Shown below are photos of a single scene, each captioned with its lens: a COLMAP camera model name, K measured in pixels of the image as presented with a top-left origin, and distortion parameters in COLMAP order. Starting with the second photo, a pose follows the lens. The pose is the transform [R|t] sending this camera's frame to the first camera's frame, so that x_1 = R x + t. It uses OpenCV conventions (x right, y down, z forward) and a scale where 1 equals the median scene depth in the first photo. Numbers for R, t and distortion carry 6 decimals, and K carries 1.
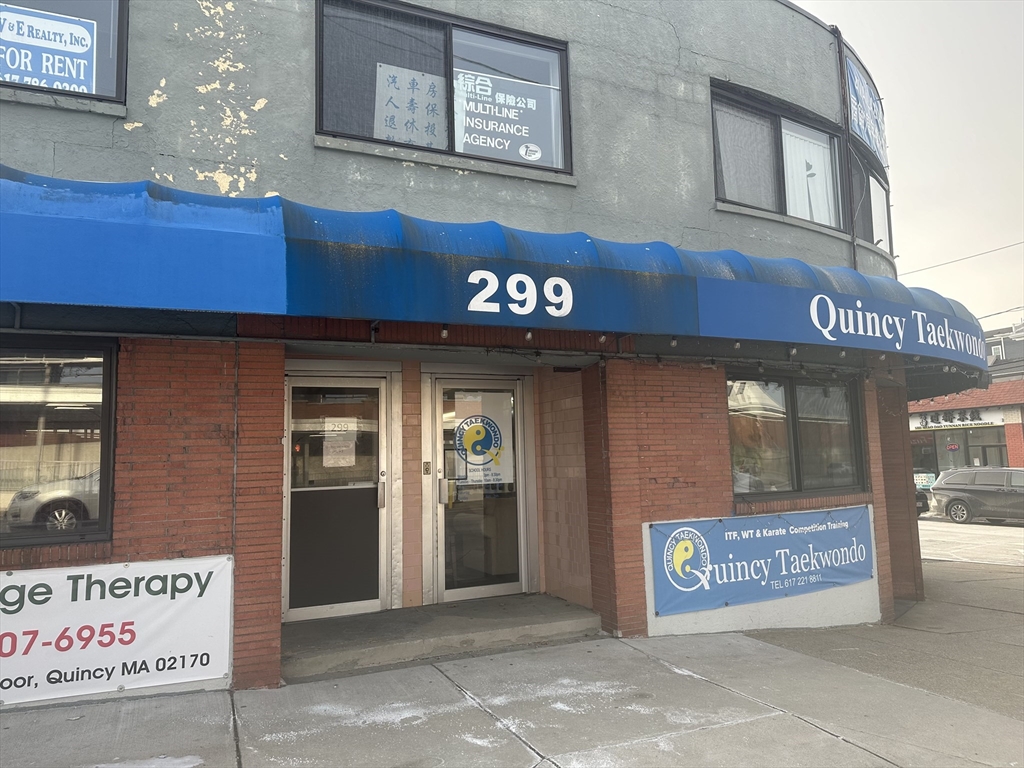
lens RADIAL K [[718.4, 0, 518.5], [0, 718.4, 384.4], [0, 0, 1]] dist [0.052053, -0.060823]
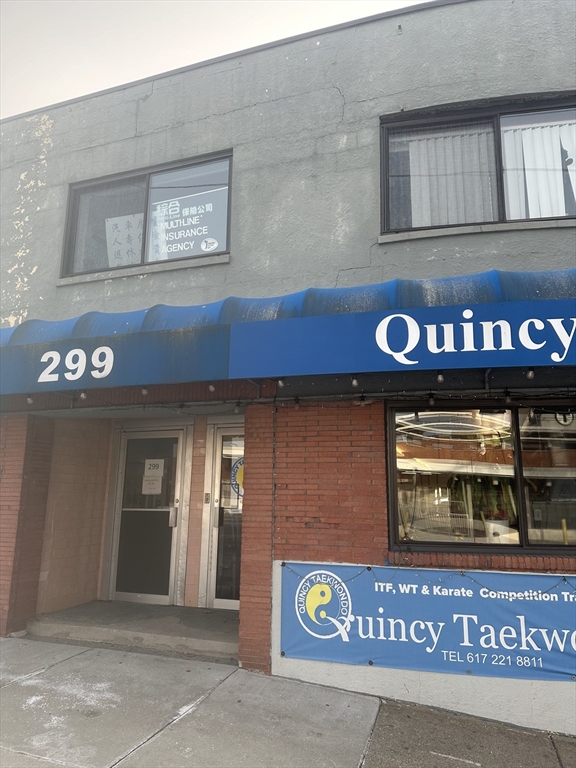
lens RADIAL K [[538.8, 0, 296.4], [0, 538.8, 388.1], [0, 0, 1]] dist [0.052053, -0.060823]
pose [[0.721784, -0.098772, -0.685034, 0.758573], [0.042055, 0.994195, -0.099037, 0.024573], [0.690839, 0.042675, 0.721748, 0.447967]]
